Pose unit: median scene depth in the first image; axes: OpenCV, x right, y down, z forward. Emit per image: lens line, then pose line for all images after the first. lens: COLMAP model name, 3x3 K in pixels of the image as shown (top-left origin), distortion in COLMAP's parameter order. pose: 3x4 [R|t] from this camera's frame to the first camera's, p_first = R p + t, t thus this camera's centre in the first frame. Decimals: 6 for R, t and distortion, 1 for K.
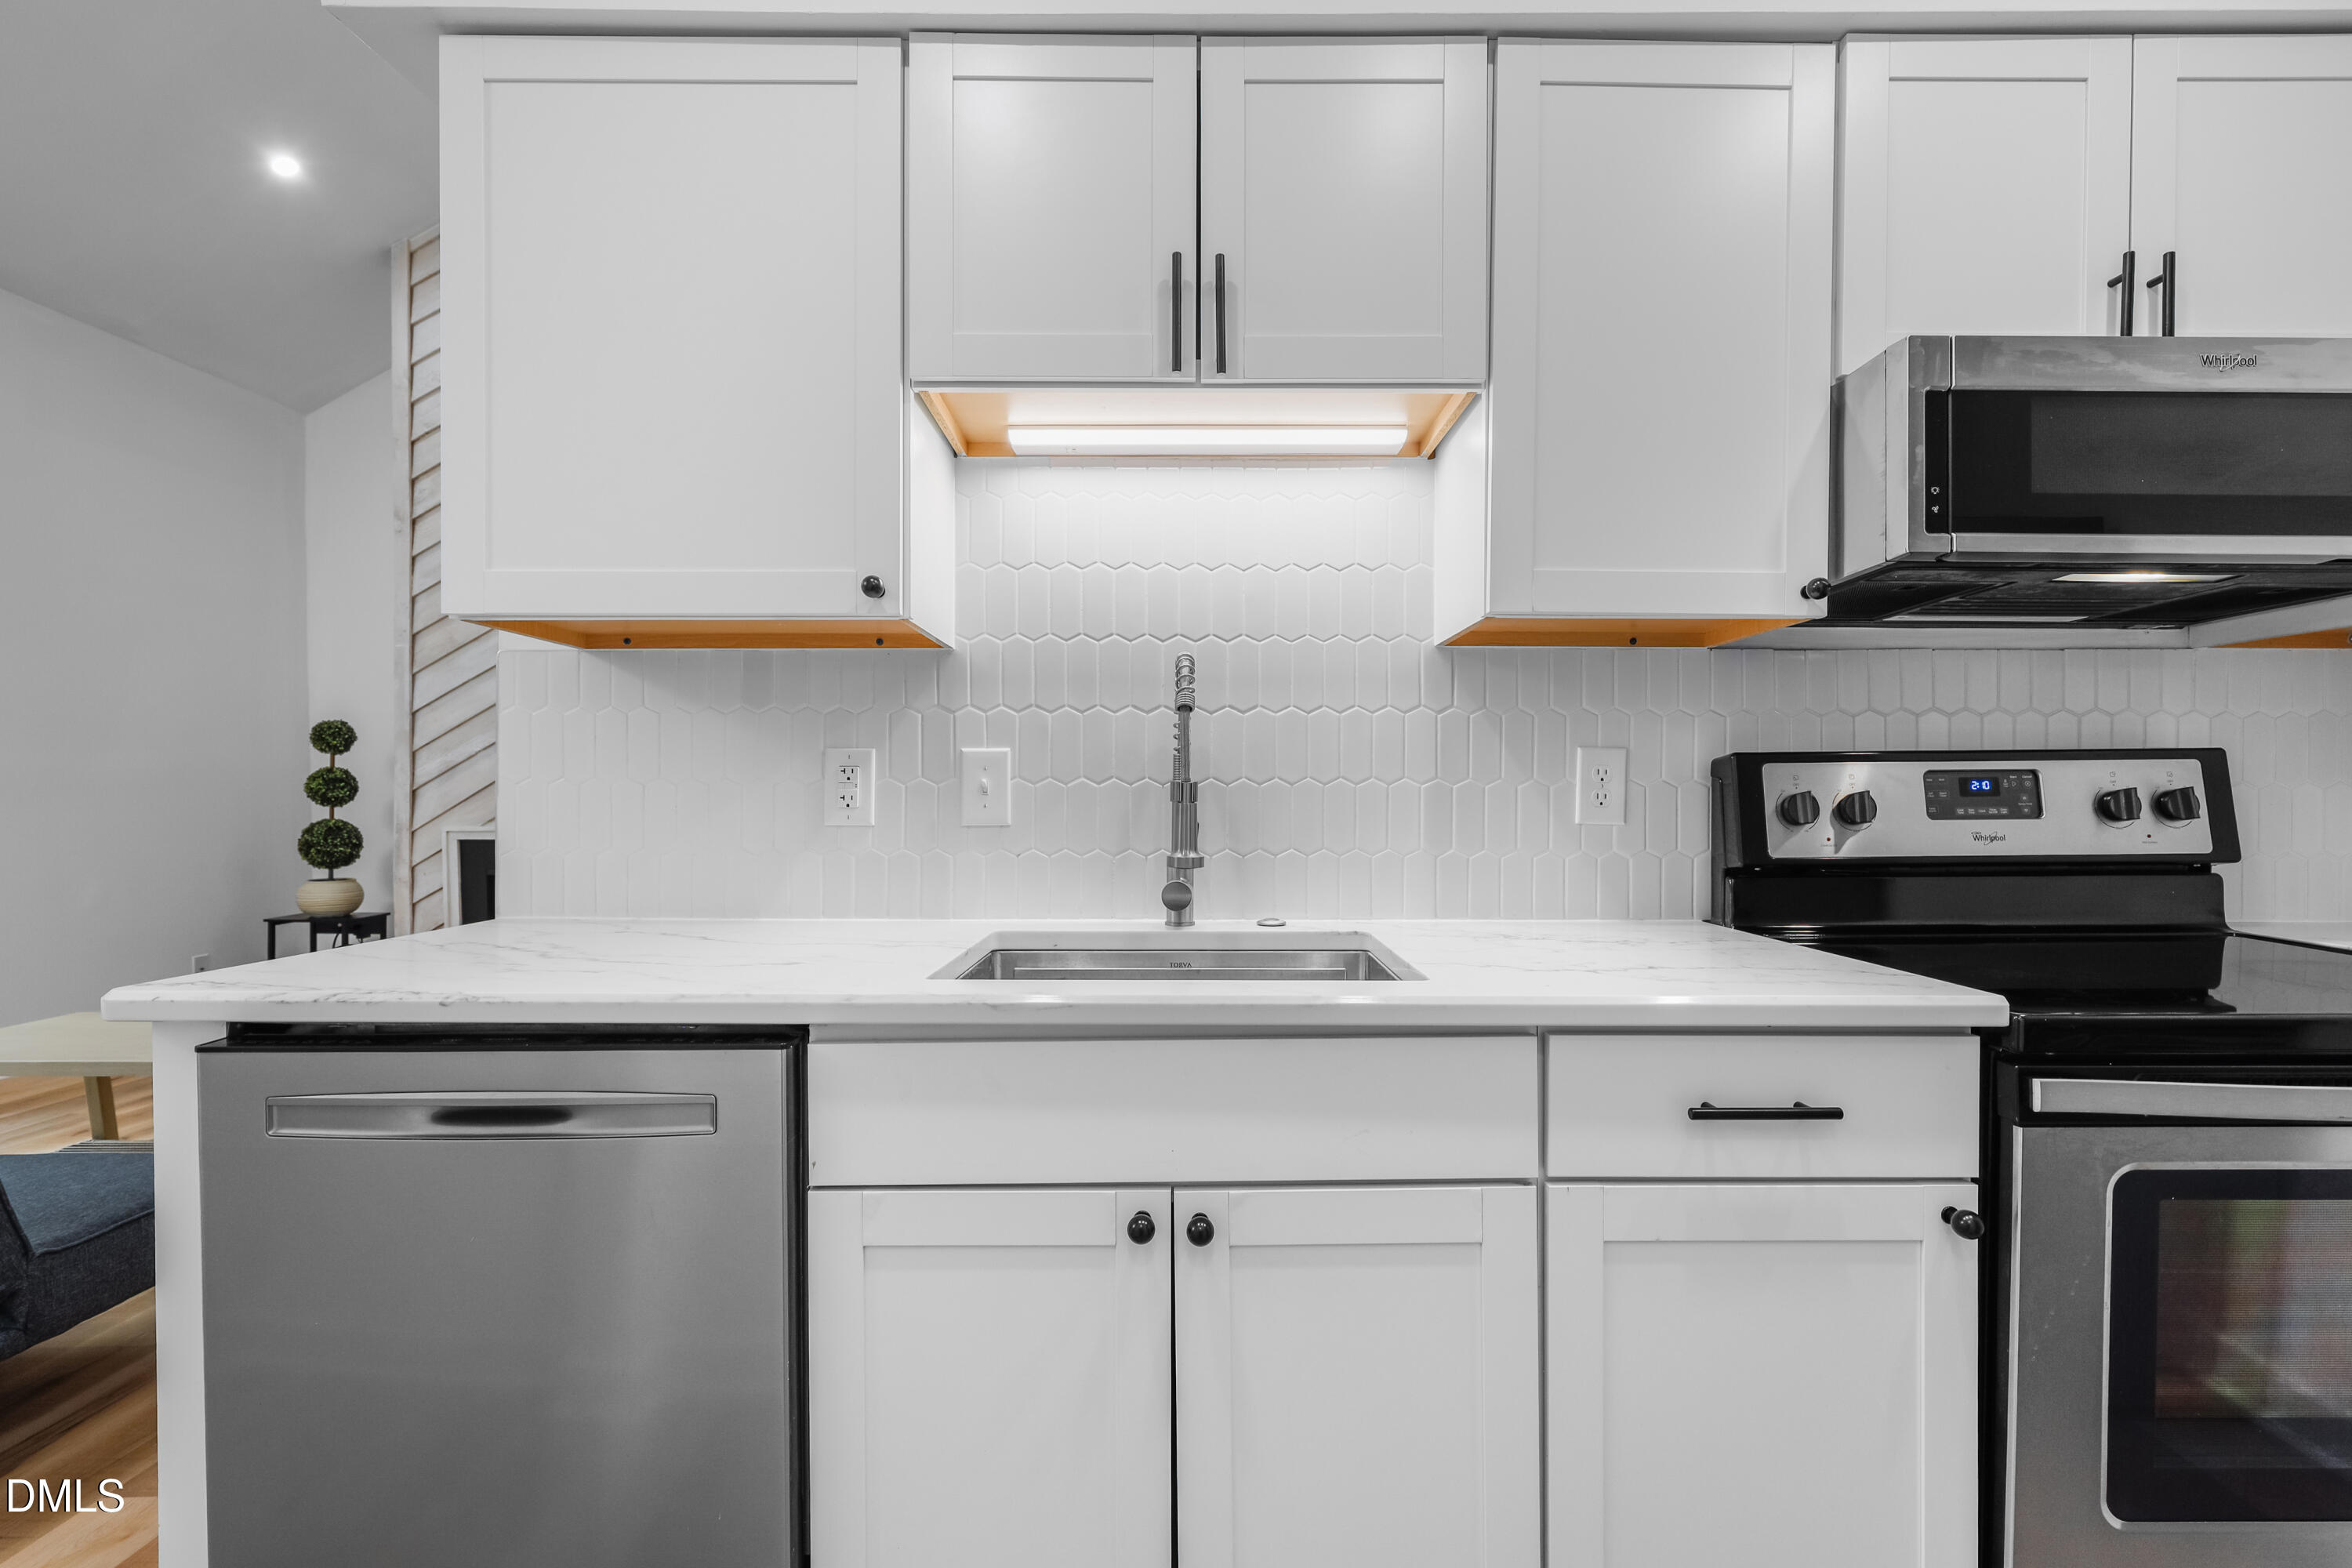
lens RADIAL K [[1073.9, 0, 1187.1], [0, 1073.9, 792.9], [0, 0, 1]] dist [0.000968, 0.000042]
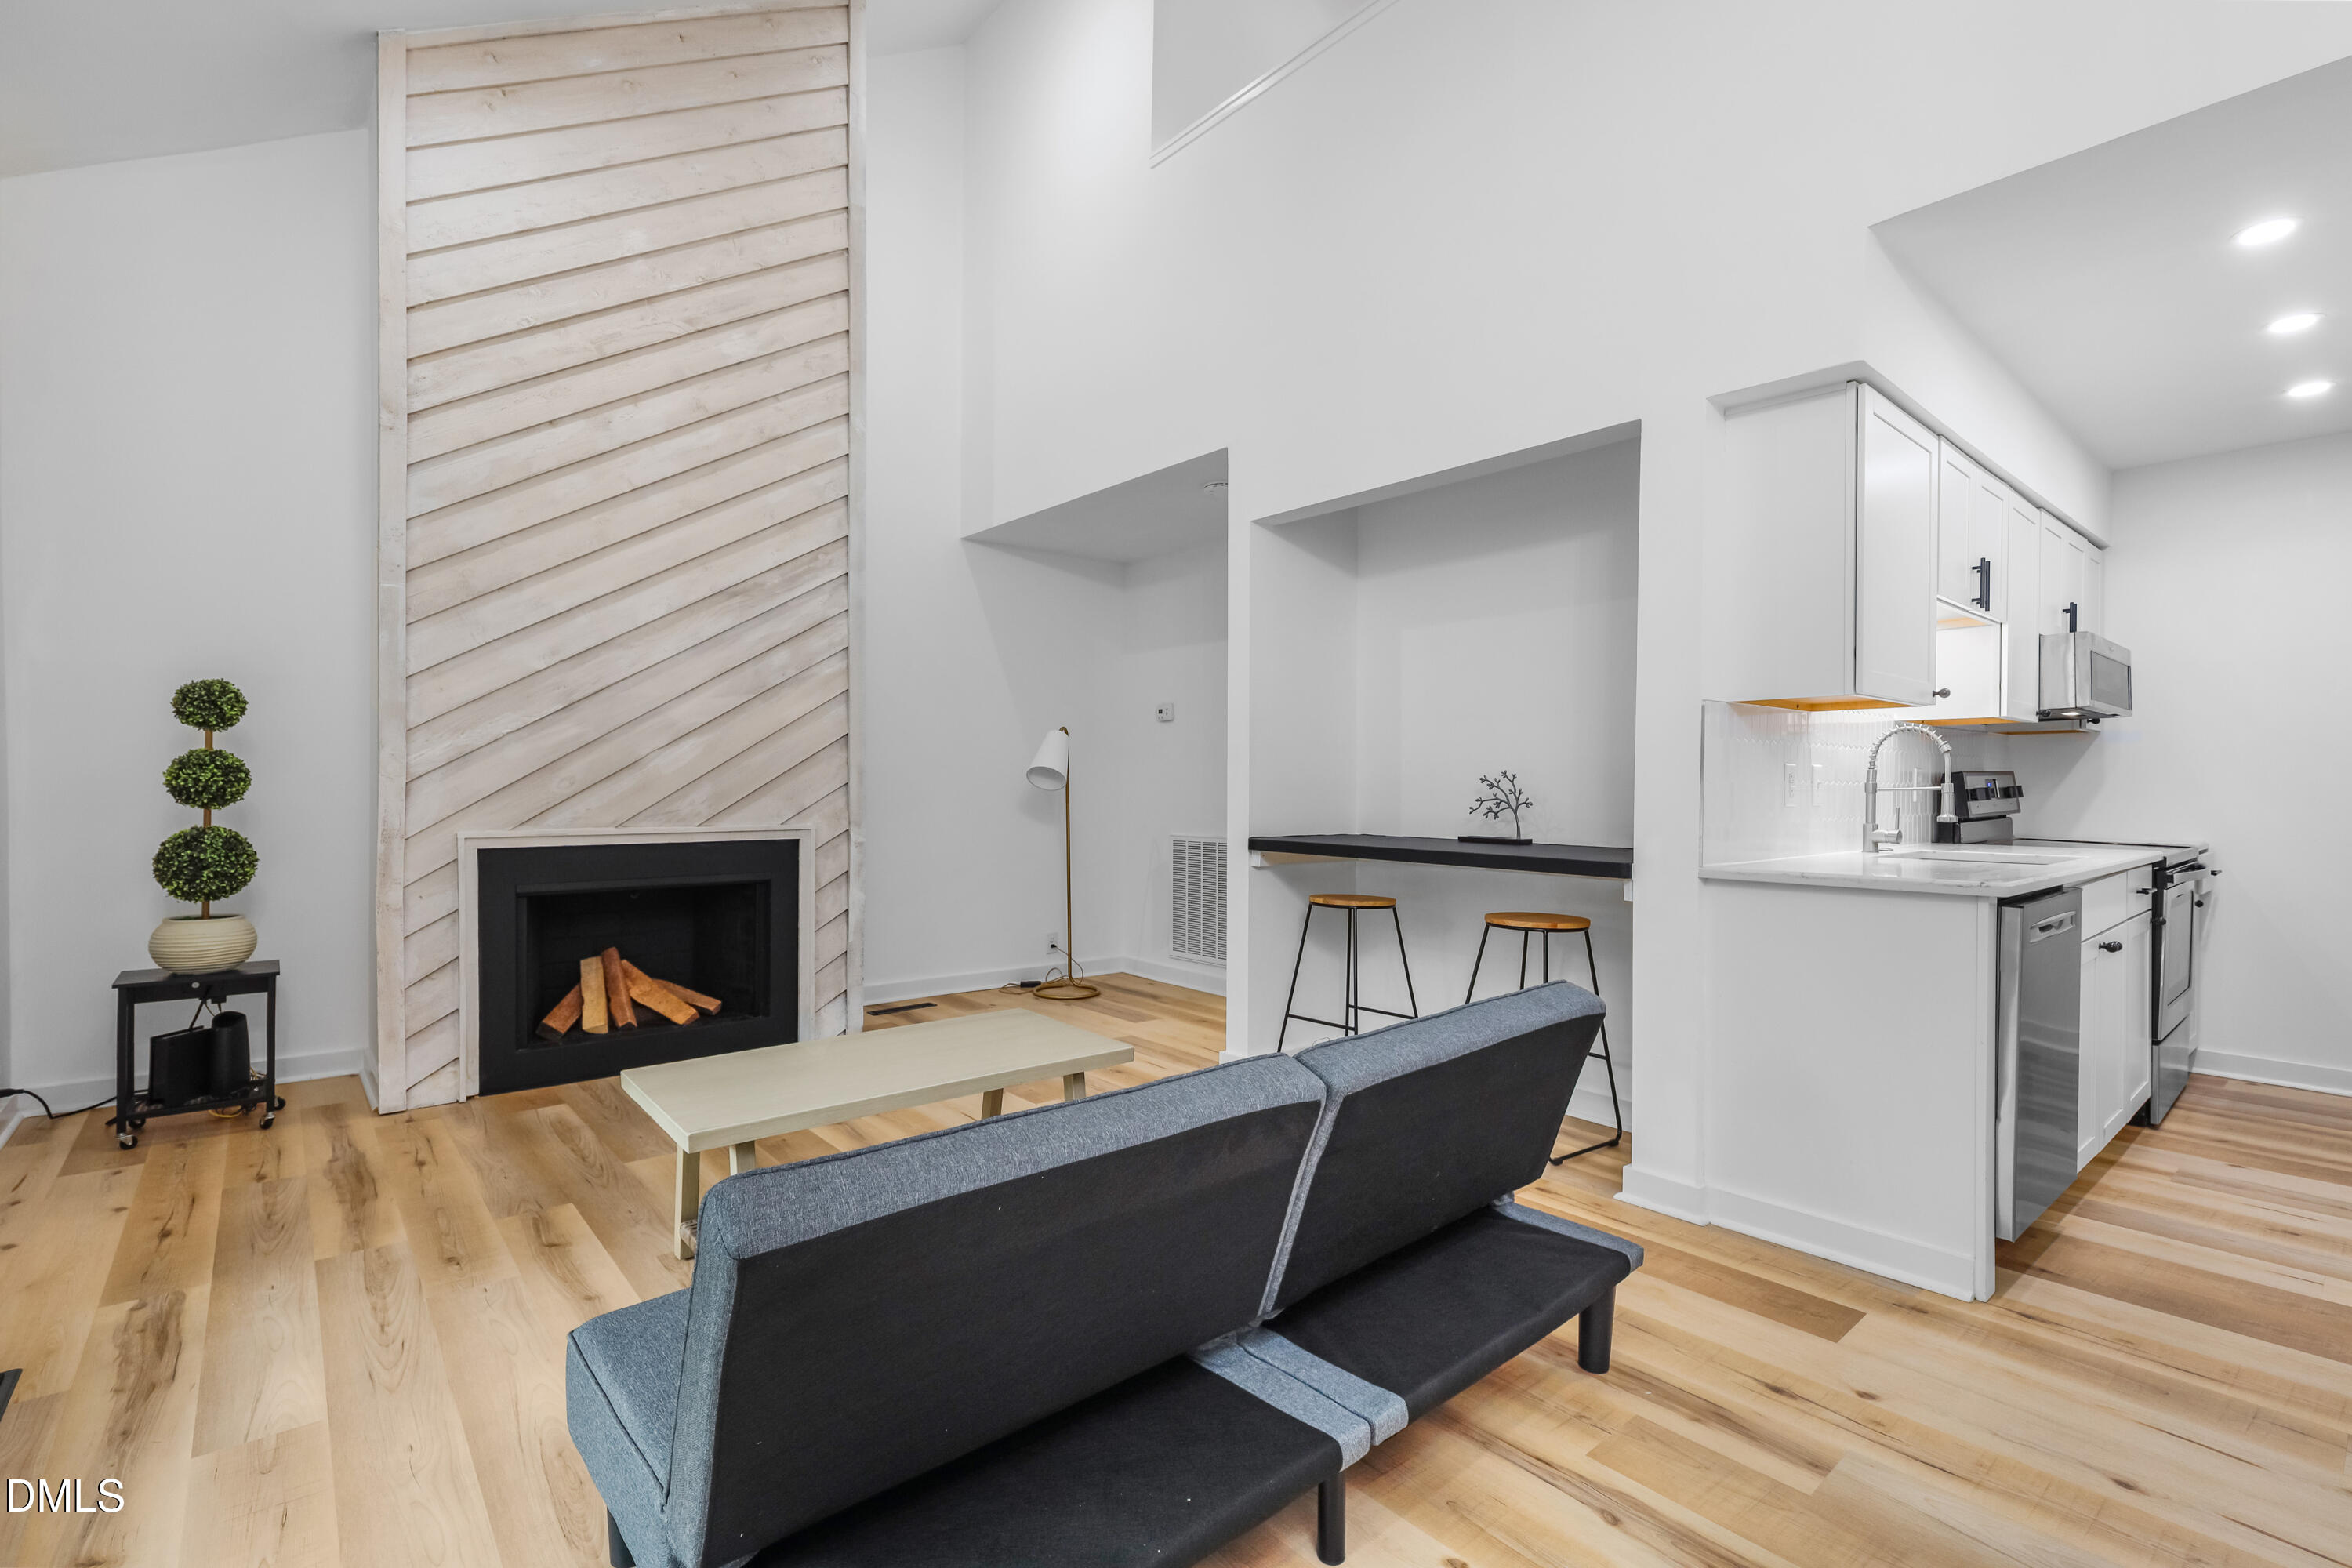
lens RADIAL K [[1073.9, 0, 1175.2], [0, 1073.9, 793.9], [0, 0, 1]] dist [0.000968, 0.000042]
pose [[0.760802, -0.003261, 0.648976, -2.270185], [-0.000133, 0.999987, 0.005181, 0.001107], [-0.648984, -0.004028, 0.760791, 0.286621]]
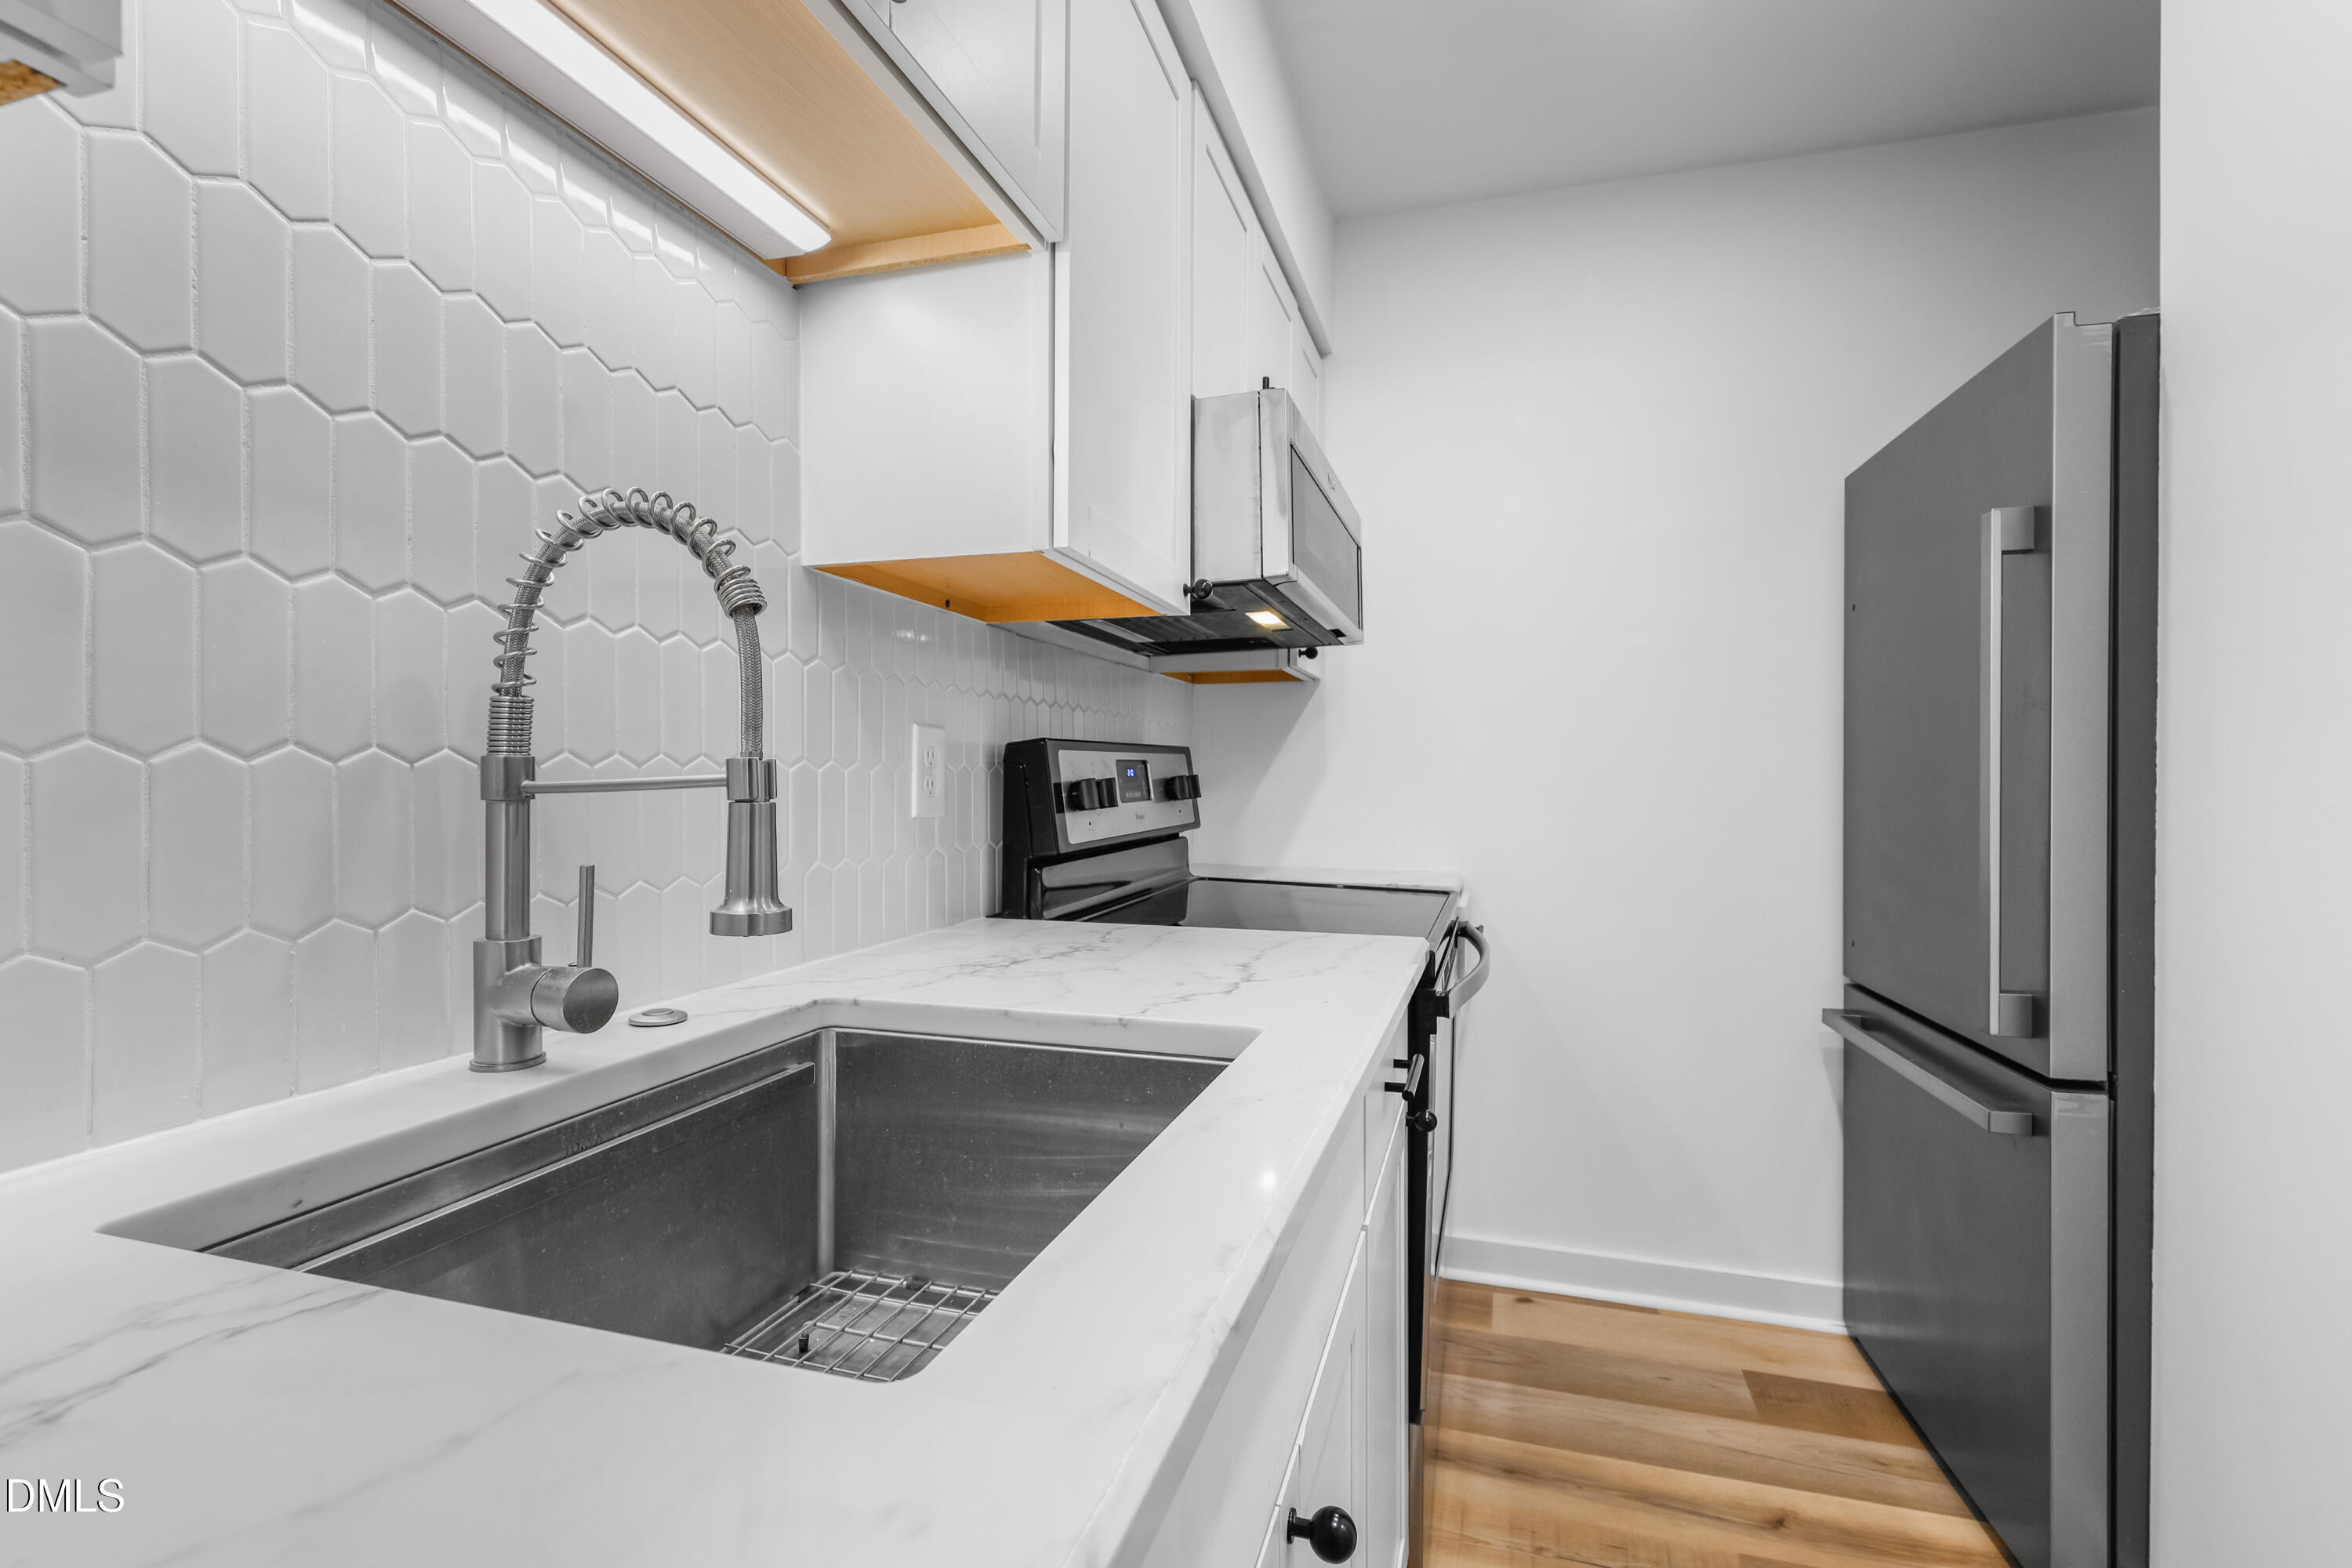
lens RADIAL K [[1073.9, 0, 1179.0], [0, 1073.9, 770.4], [0, 0, 1]] dist [0.000968, 0.000042]
pose [[0.292080, 0.007053, 0.956368, -0.354768], [-0.004160, 0.999973, -0.006104, -0.002746], [-0.956385, -0.002195, 0.292101, 0.565252]]
